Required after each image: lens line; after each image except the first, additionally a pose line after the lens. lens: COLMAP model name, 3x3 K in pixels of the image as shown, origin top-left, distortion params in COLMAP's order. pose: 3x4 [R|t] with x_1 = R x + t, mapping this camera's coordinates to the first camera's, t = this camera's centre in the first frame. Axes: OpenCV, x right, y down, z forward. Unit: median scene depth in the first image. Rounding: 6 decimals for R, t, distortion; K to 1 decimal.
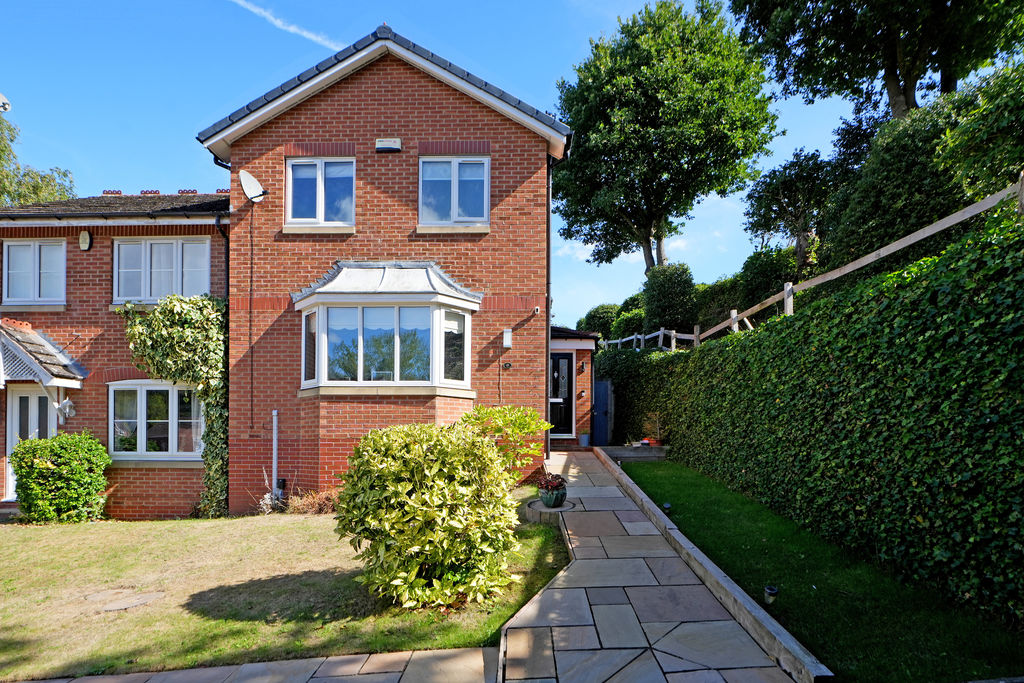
lens RADIAL K [[524.9, 0, 487.9], [0, 524.9, 434.3], [0, 0, 1]] dist [-0.010279, 0.003544]
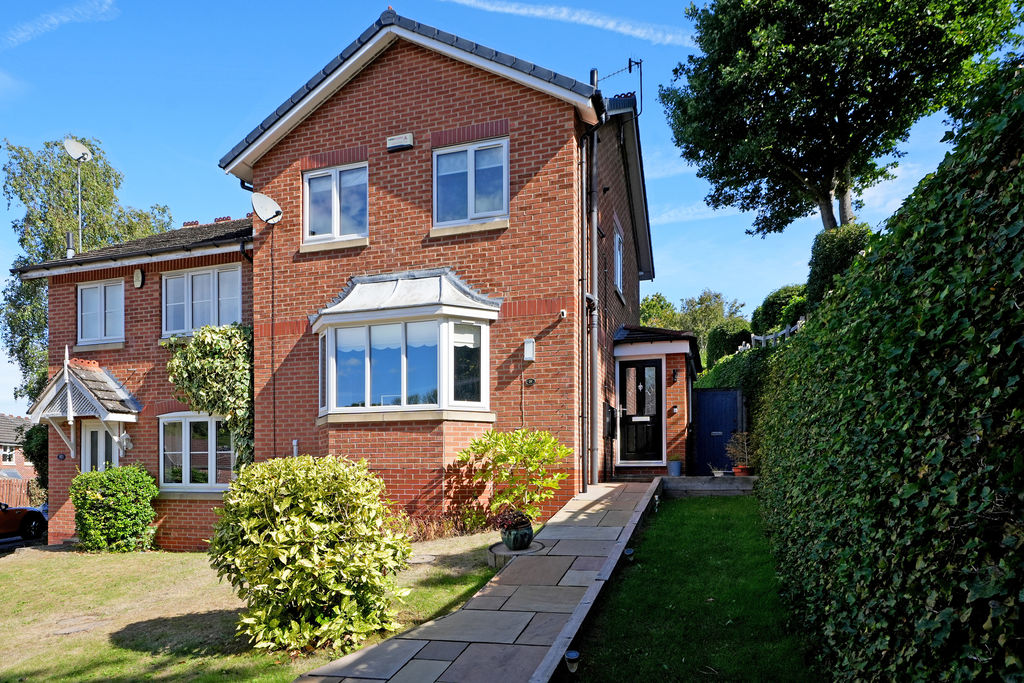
lens RADIAL K [[632.9, 0, 482.4], [0, 632.9, 454.1], [0, 0, 1]] dist [0.020033, -0.001044]
pose [[0.955129, -0.013367, -0.295889, 0.259854], [0.010489, 0.999881, -0.011312, -0.003610], [0.296005, 0.007701, 0.955155, 0.002155]]
